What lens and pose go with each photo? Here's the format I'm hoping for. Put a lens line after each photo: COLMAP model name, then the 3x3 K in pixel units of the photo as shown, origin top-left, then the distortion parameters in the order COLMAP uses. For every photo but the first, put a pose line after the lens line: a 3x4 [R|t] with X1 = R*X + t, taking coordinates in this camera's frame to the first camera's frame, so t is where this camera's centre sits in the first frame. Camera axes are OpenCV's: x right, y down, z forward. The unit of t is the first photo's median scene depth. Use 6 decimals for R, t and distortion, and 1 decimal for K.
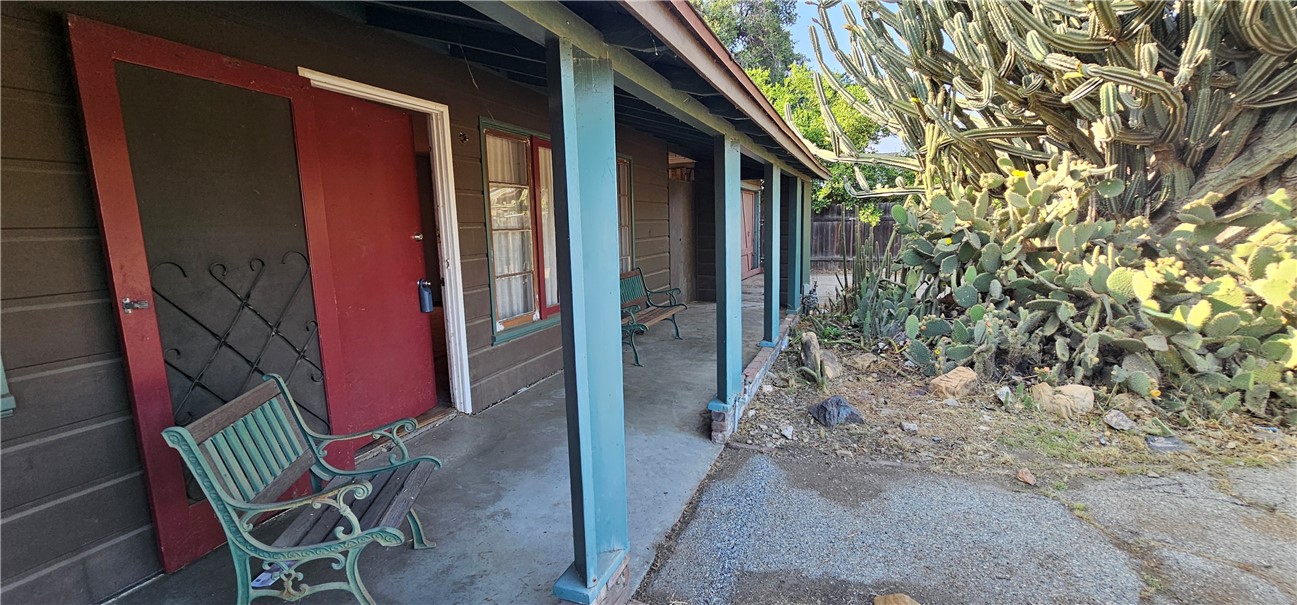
lens RADIAL K [[526.6, 0, 648.5], [0, 526.6, 302.5], [0, 0, 1]] dist [-0.001534, 0.000209]
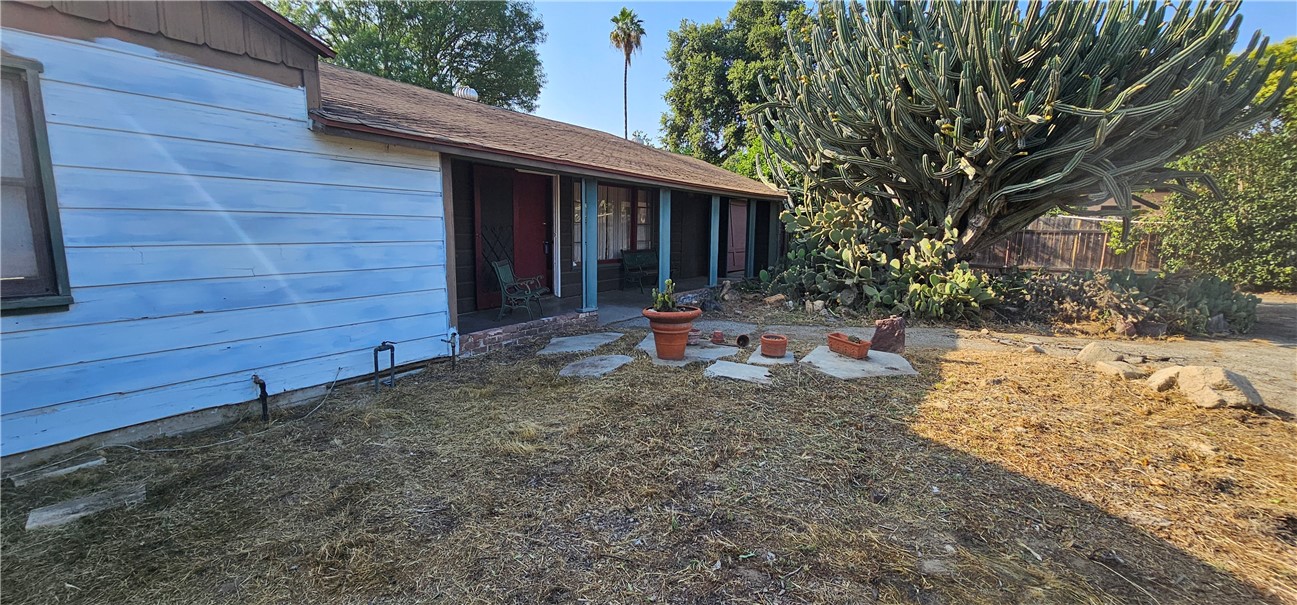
lens RADIAL K [[526.6, 0, 648.5], [0, 526.6, 302.5], [0, 0, 1]] dist [-0.001534, 0.000209]
pose [[0.980938, 0.058360, -0.185349, 0.520616], [-0.060577, 0.998144, -0.006313, 0.225566], [0.184637, 0.017420, 0.982652, -1.330895]]
